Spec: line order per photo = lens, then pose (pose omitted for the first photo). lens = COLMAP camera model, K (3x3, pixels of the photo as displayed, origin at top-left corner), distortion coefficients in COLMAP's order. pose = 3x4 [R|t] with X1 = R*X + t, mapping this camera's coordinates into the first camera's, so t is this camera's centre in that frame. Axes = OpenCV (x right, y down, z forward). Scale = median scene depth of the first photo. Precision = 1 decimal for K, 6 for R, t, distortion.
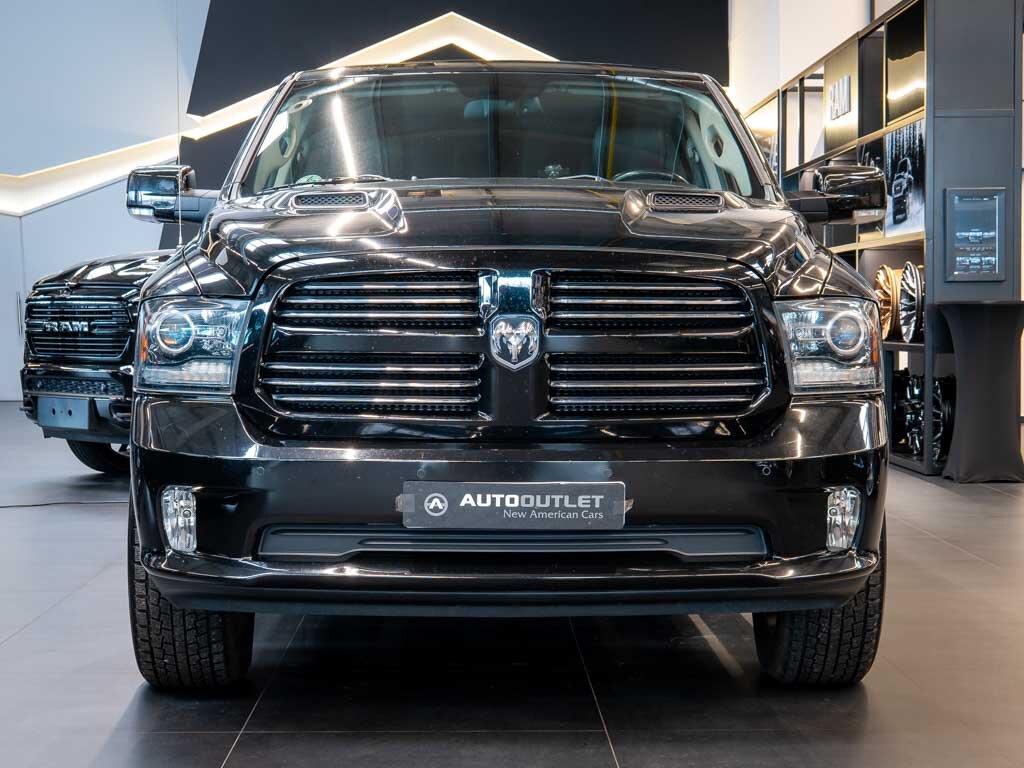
lens RADIAL K [[1759.4, 0, 512.0], [0, 1759.4, 384.0], [0, 0, 1]] dist [0.022655, -0.078947]
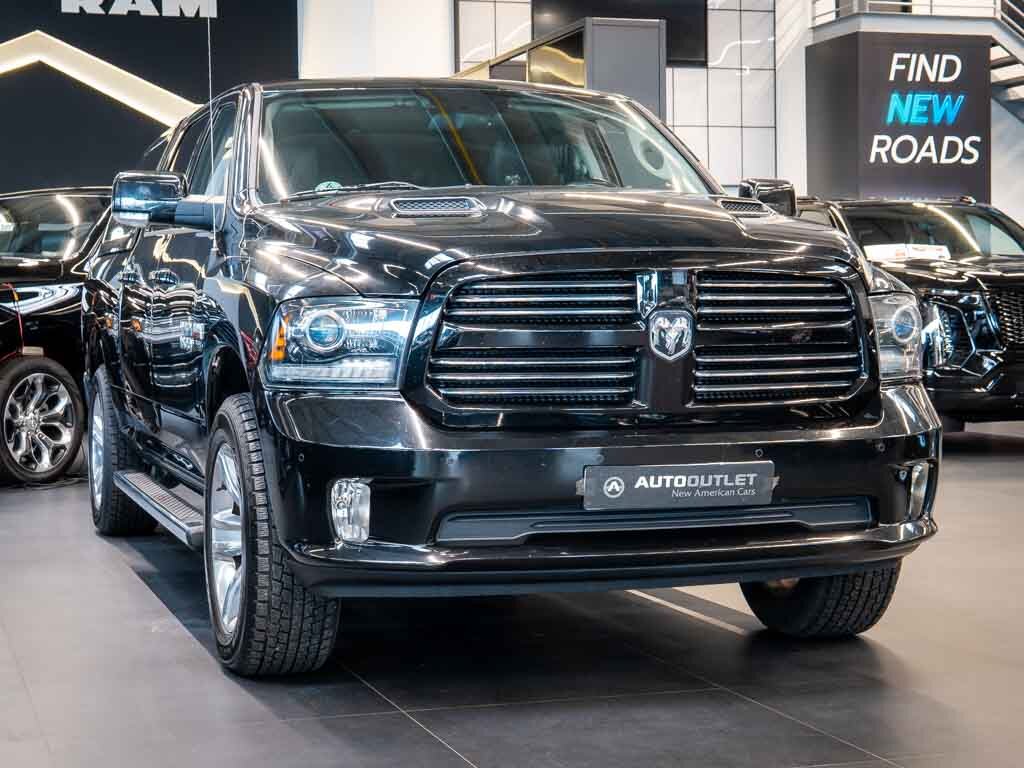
lens RADIAL K [[1625.5, 0, 512.0], [0, 1625.5, 384.0], [0, 0, 1]] dist [-0.028598, -0.059966]
pose [[0.973920, -0.020493, 0.225964, -0.319047], [0.020010, 0.999790, 0.004428, -0.000372], [-0.226007, 0.000209, 0.974126, 0.043162]]
